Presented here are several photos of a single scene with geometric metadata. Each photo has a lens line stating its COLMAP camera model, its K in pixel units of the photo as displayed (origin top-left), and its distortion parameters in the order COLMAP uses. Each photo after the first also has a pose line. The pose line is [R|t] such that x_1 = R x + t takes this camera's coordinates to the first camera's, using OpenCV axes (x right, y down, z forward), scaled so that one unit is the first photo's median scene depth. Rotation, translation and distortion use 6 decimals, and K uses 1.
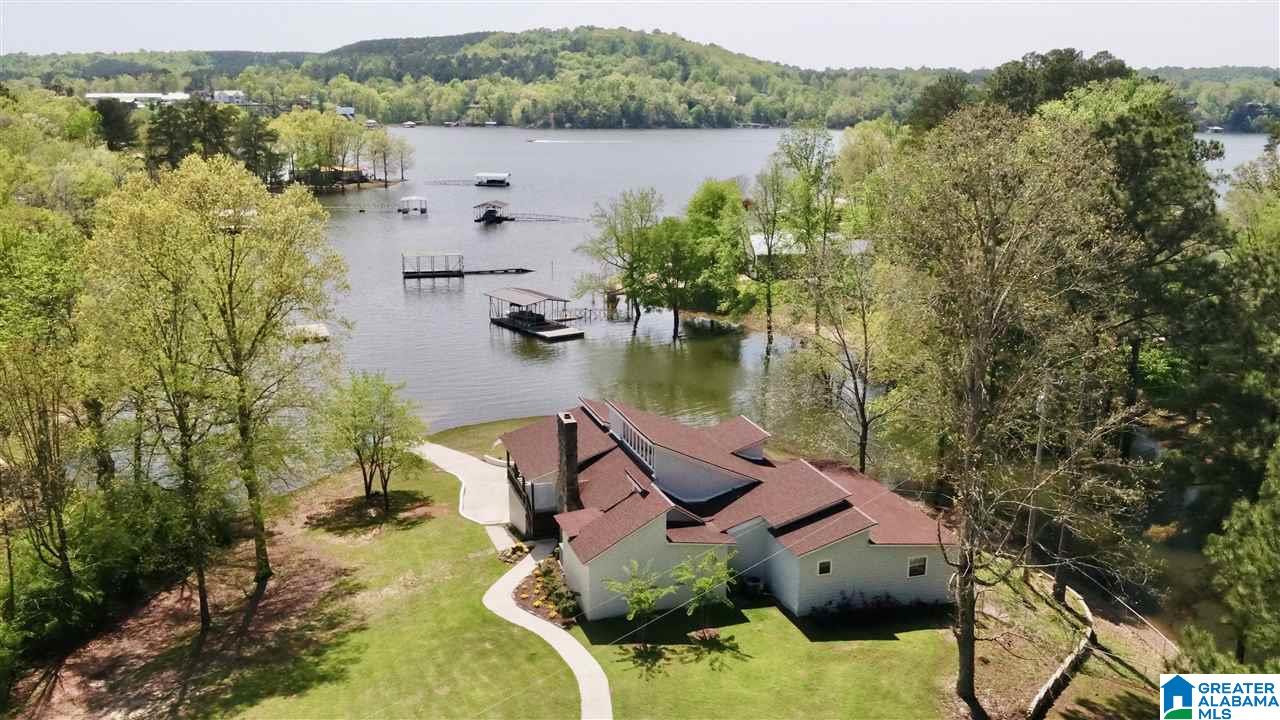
lens RADIAL K [[1097.6, 0, 632.3], [0, 1097.6, 362.8], [0, 0, 1]] dist [-0.003109, -0.004518]
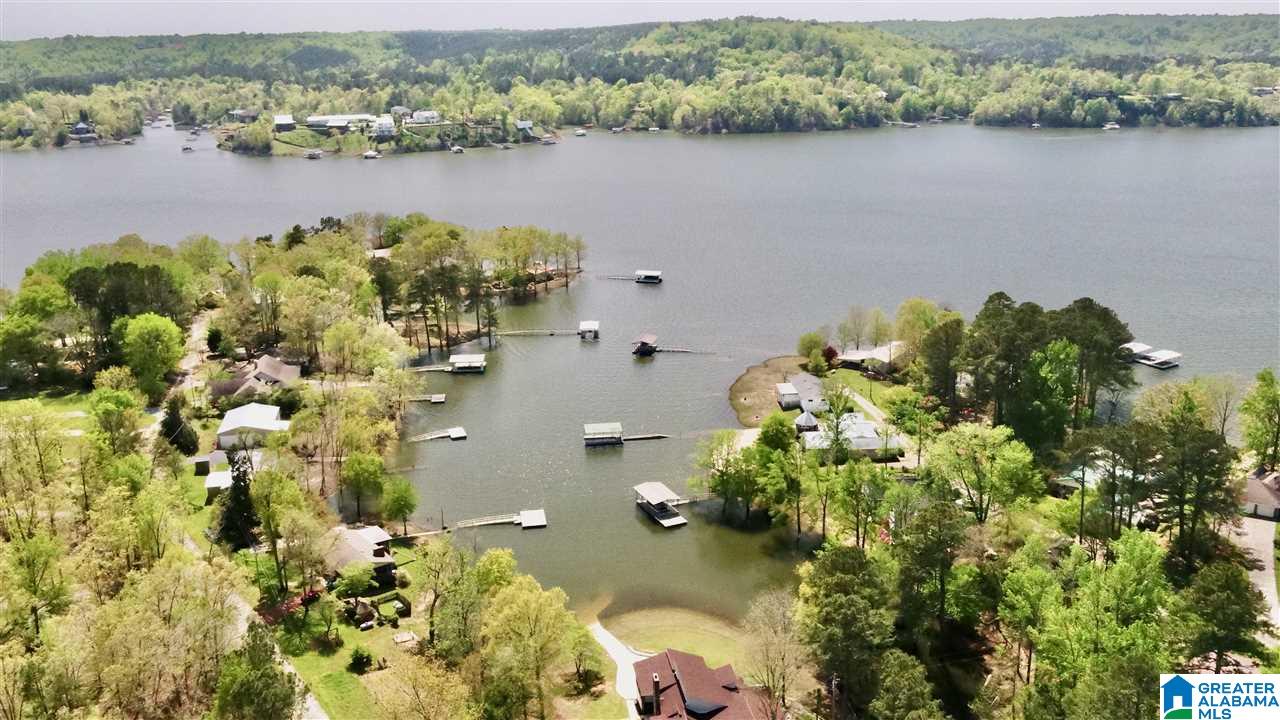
lens RADIAL K [[1097.6, 0, 636.2], [0, 1097.6, 361.0], [0, 0, 1]] dist [-0.003109, -0.004518]
pose [[0.989437, 0.020762, -0.143467, 0.014859], [-0.012441, 0.998201, 0.058653, -0.049715], [0.144427, -0.056248, 0.987915, -0.091514]]
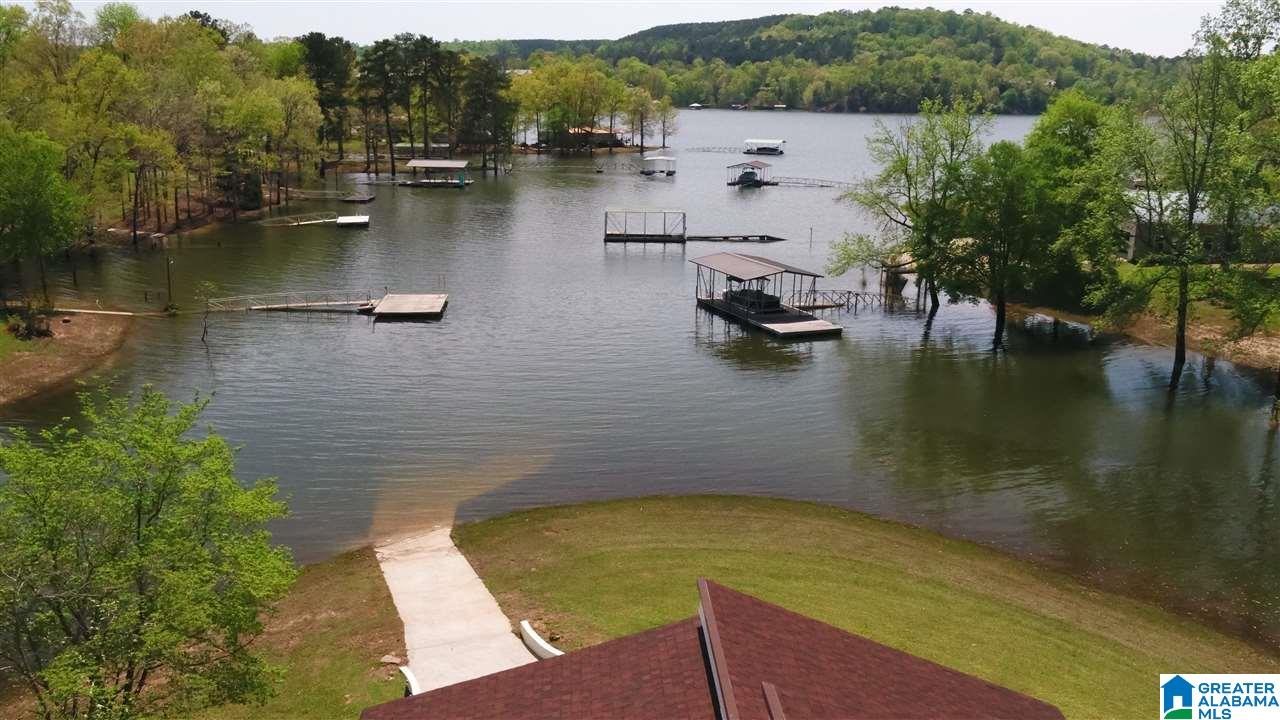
lens RADIAL K [[1097.6, 0, 632.7], [0, 1097.6, 357.1], [0, 0, 1]] dist [-0.003109, -0.004518]
pose [[0.965937, 0.064812, -0.250530, -0.000367], [-0.064912, 0.997860, 0.007872, -0.001255], [0.250504, 0.008659, 0.968077, 0.050781]]
